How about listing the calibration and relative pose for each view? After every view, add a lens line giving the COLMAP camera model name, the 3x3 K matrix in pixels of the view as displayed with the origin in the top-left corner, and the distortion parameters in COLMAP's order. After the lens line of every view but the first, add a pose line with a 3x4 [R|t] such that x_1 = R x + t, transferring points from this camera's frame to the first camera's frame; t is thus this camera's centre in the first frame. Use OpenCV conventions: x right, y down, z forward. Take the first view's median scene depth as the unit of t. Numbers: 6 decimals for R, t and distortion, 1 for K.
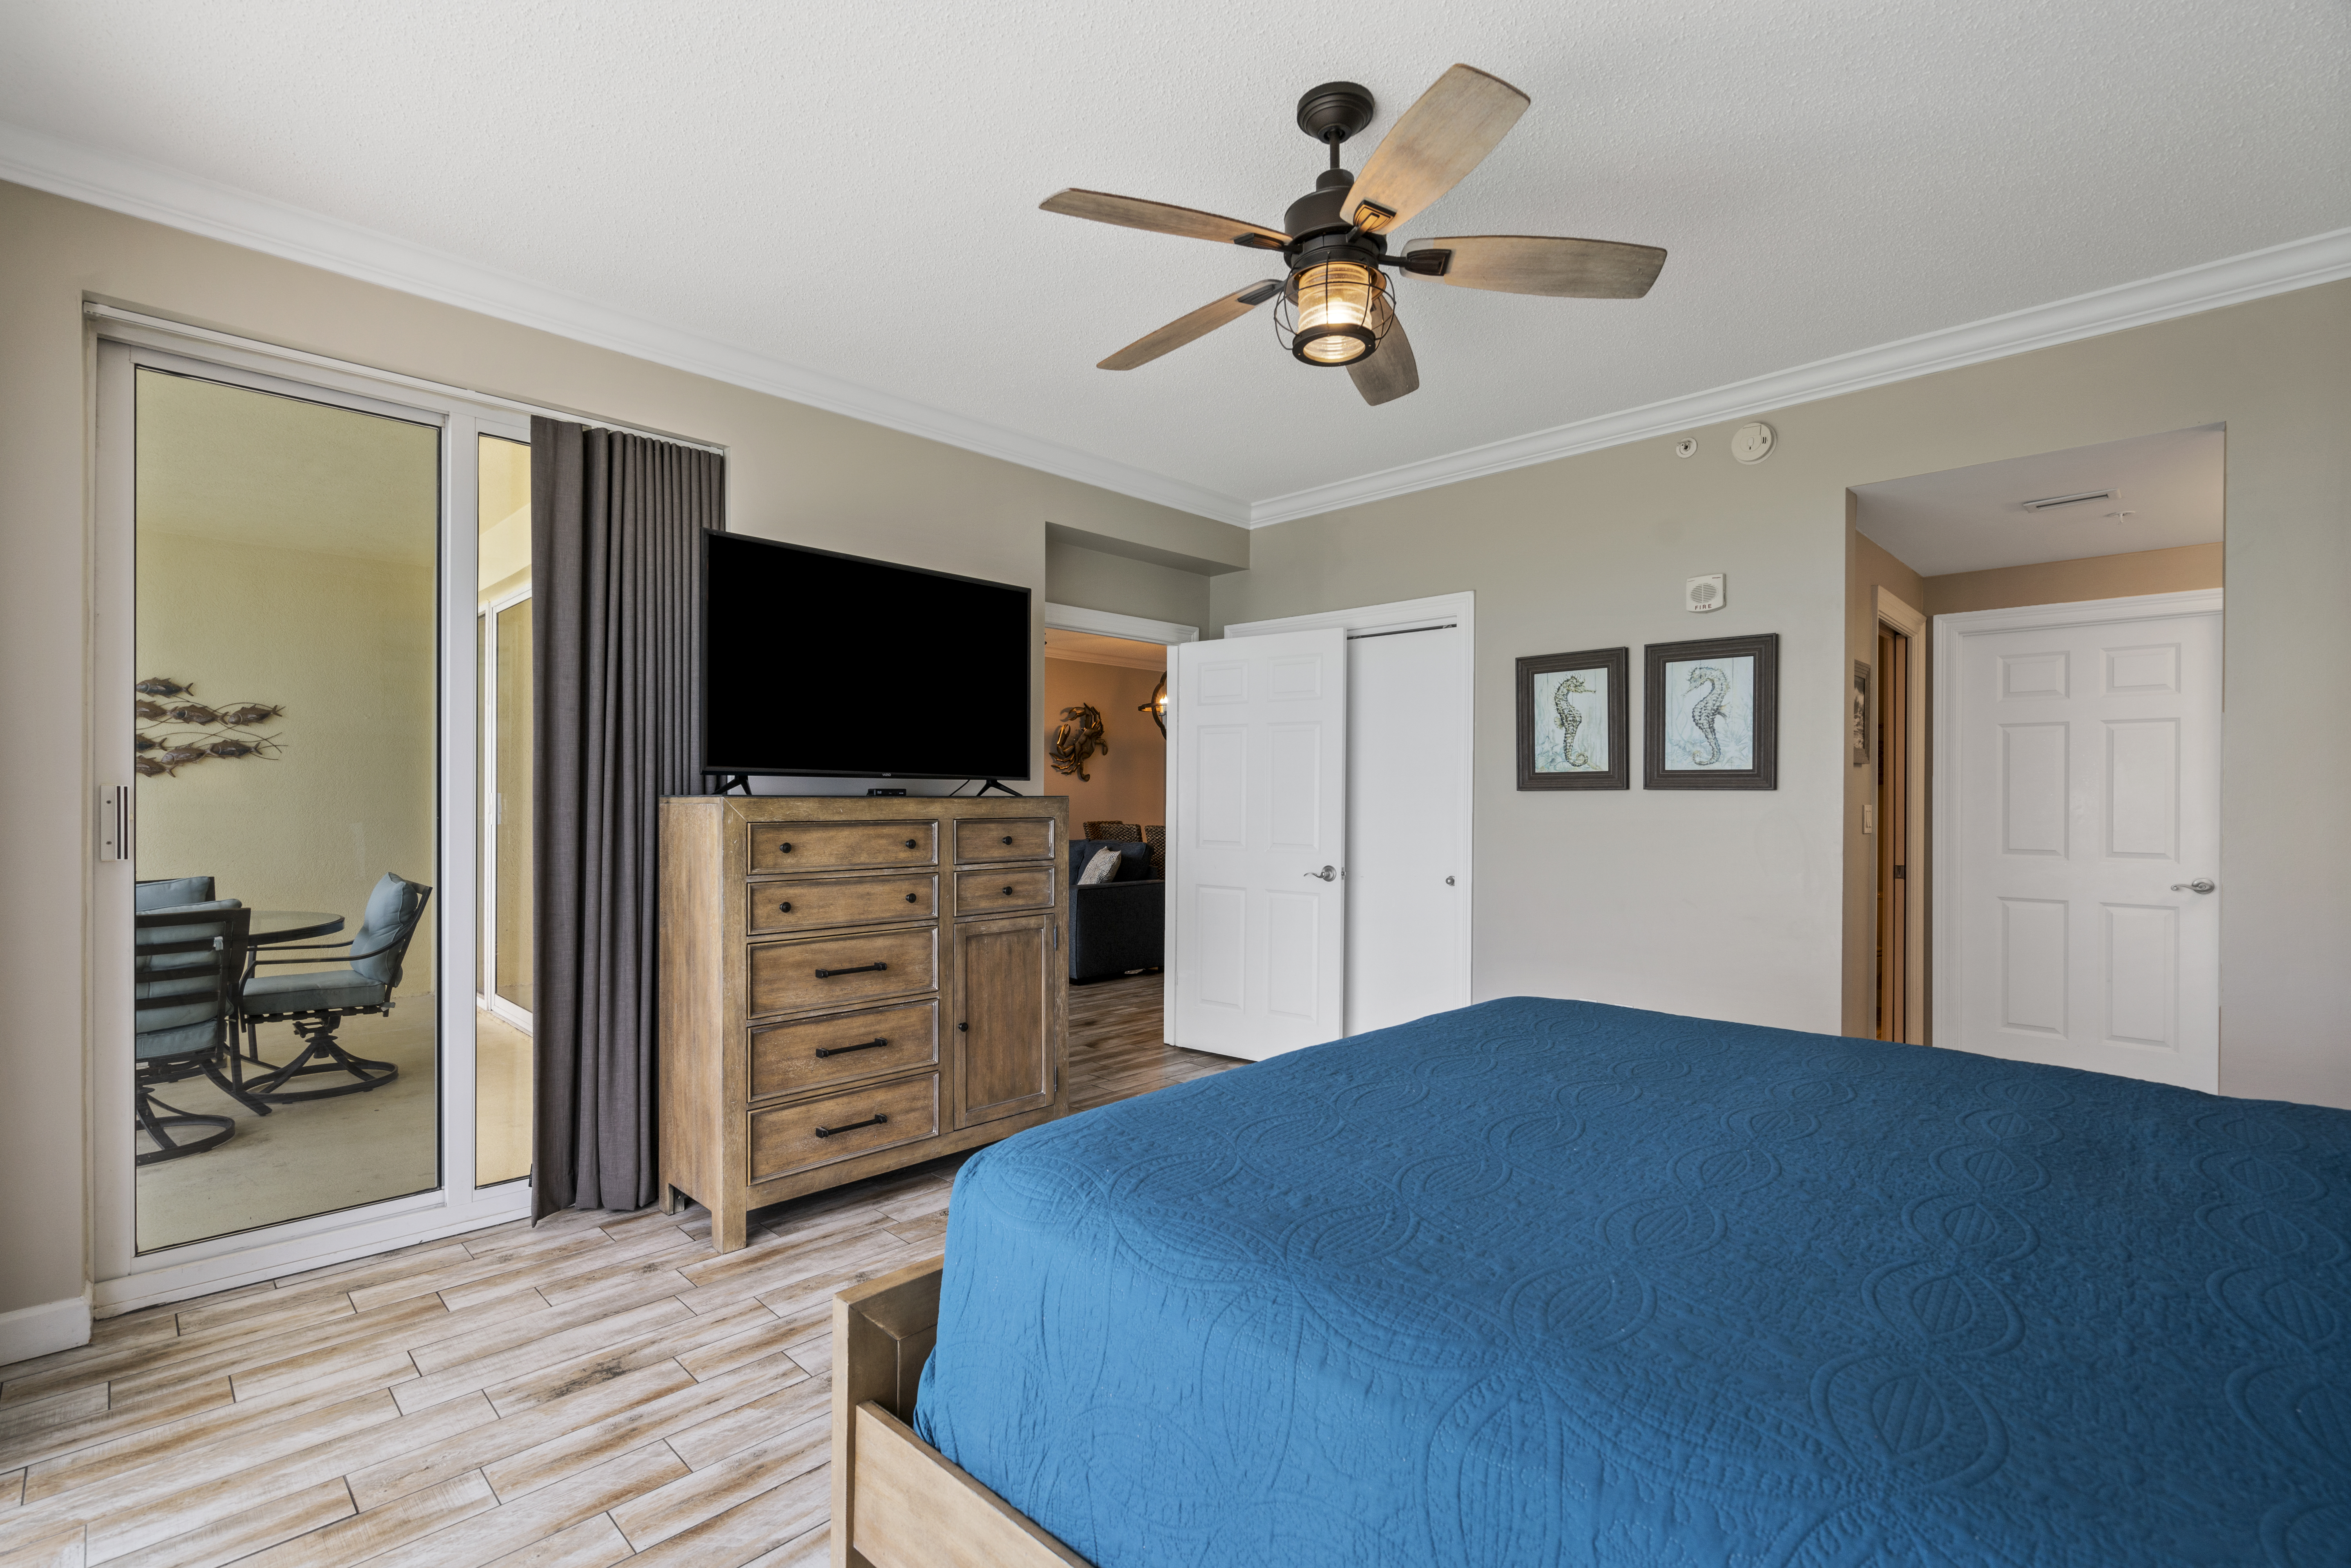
lens RADIAL K [[1040.6, 0, 1175.7], [0, 1040.6, 792.8], [0, 0, 1]] dist [-0.013841, -0.000329]
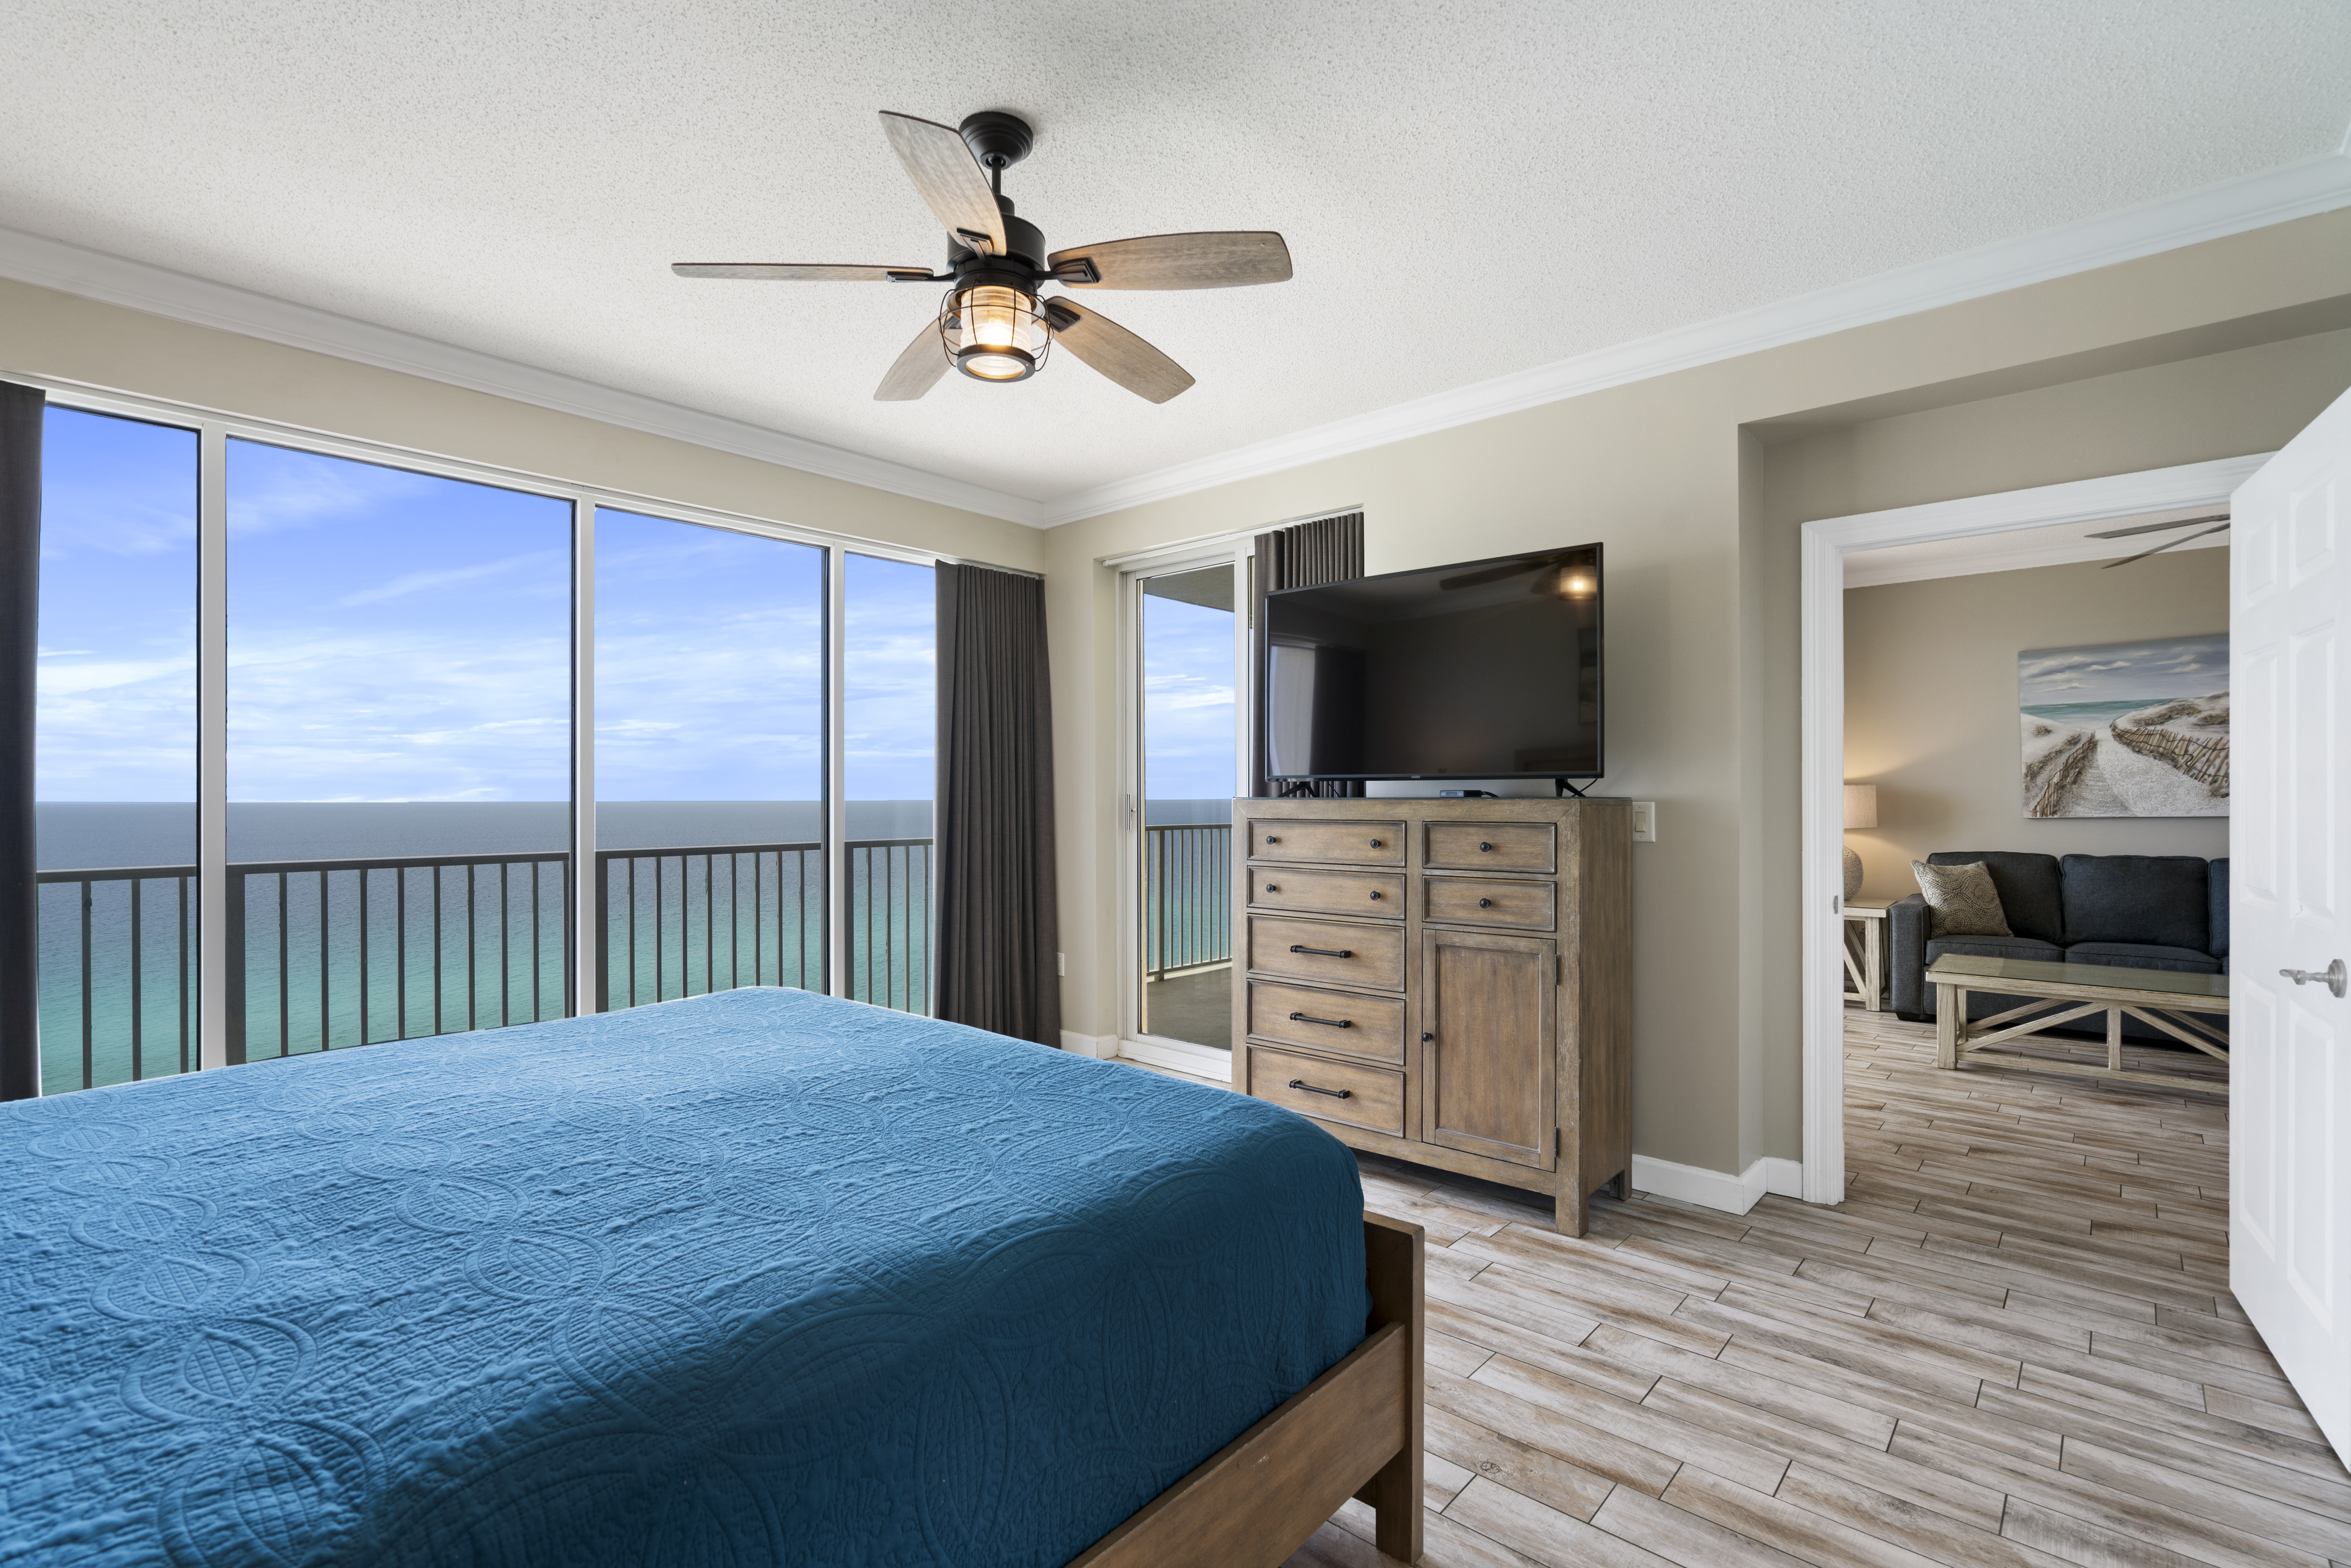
lens RADIAL K [[1076.7, 0, 1142.1], [0, 1076.7, 795.7], [0, 0, 1]] dist [-0.003599, 0.000332]
pose [[0.039305, -0.005216, -0.999214, 0.755180], [0.004684, 0.999976, -0.005035, 0.005064], [0.999216, -0.004482, 0.039328, 0.671546]]
